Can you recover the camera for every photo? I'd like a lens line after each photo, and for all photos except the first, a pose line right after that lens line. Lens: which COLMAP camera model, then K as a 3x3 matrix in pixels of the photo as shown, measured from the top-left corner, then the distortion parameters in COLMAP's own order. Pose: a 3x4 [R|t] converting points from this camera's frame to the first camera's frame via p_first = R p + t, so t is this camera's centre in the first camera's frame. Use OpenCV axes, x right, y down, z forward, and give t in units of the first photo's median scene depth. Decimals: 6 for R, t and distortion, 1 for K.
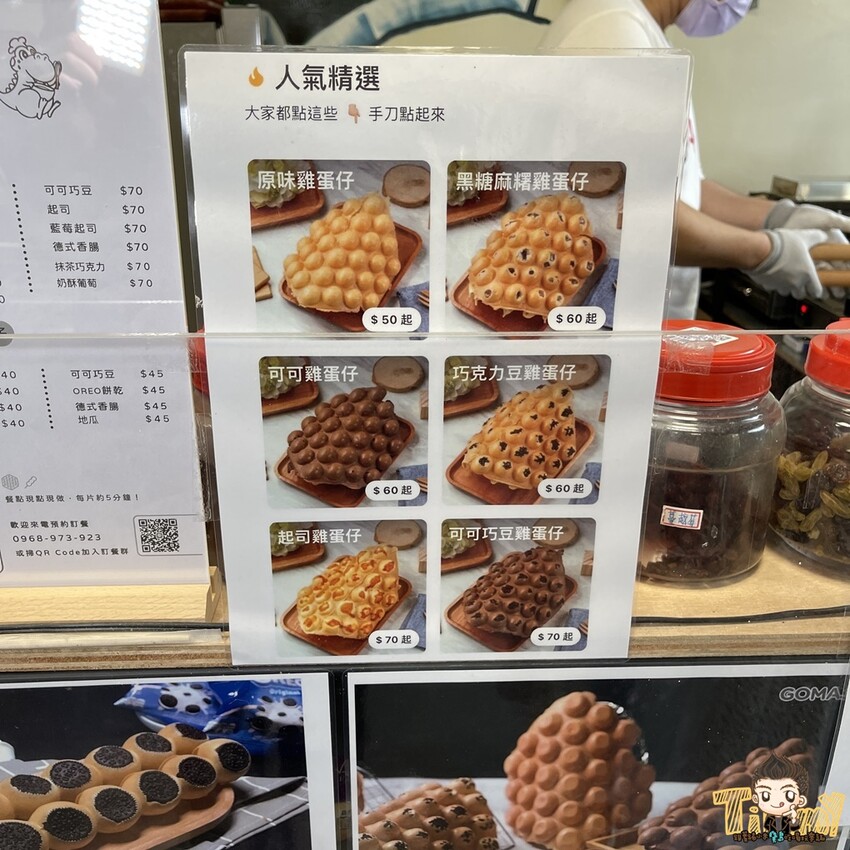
lens RADIAL K [[886.4, 0, 425.0], [0, 886.4, 423.0], [0, 0, 1]] dist [0.015736, 0.000000]
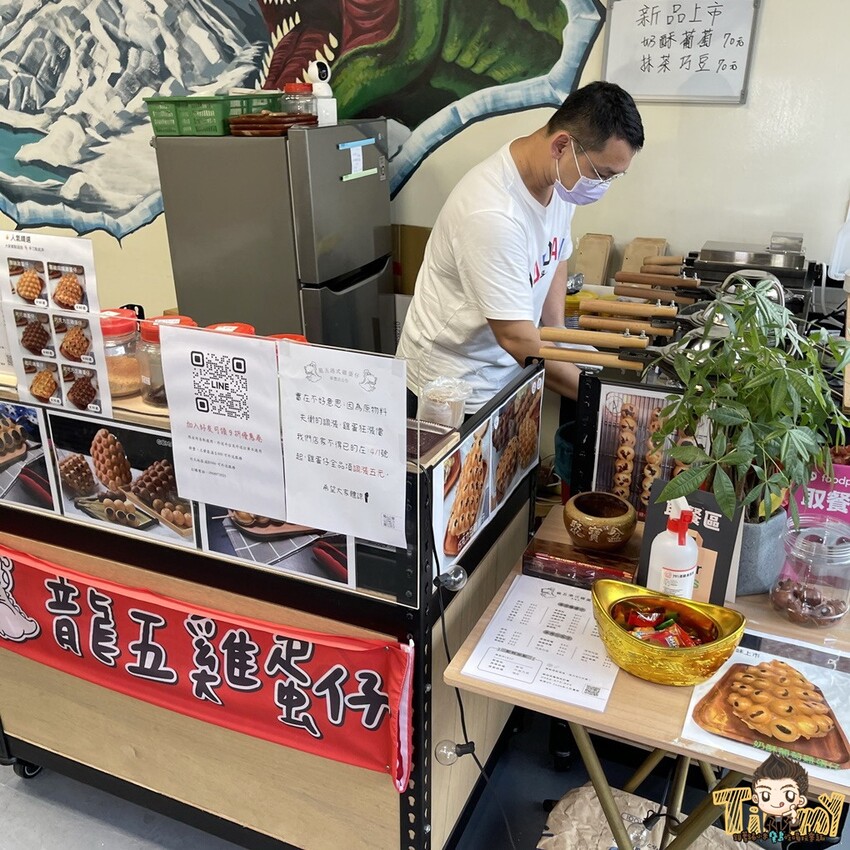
lens RADIAL K [[886.4, 0, 424.6], [0, 886.4, 427.5], [0, 0, 1]] dist [0.015736, 0.000000]
pose [[0.894161, 0.159576, -0.418344, 2.686978], [-0.155812, 0.986833, 0.043395, -0.014228], [0.419761, 0.026381, 0.907251, -1.469051]]
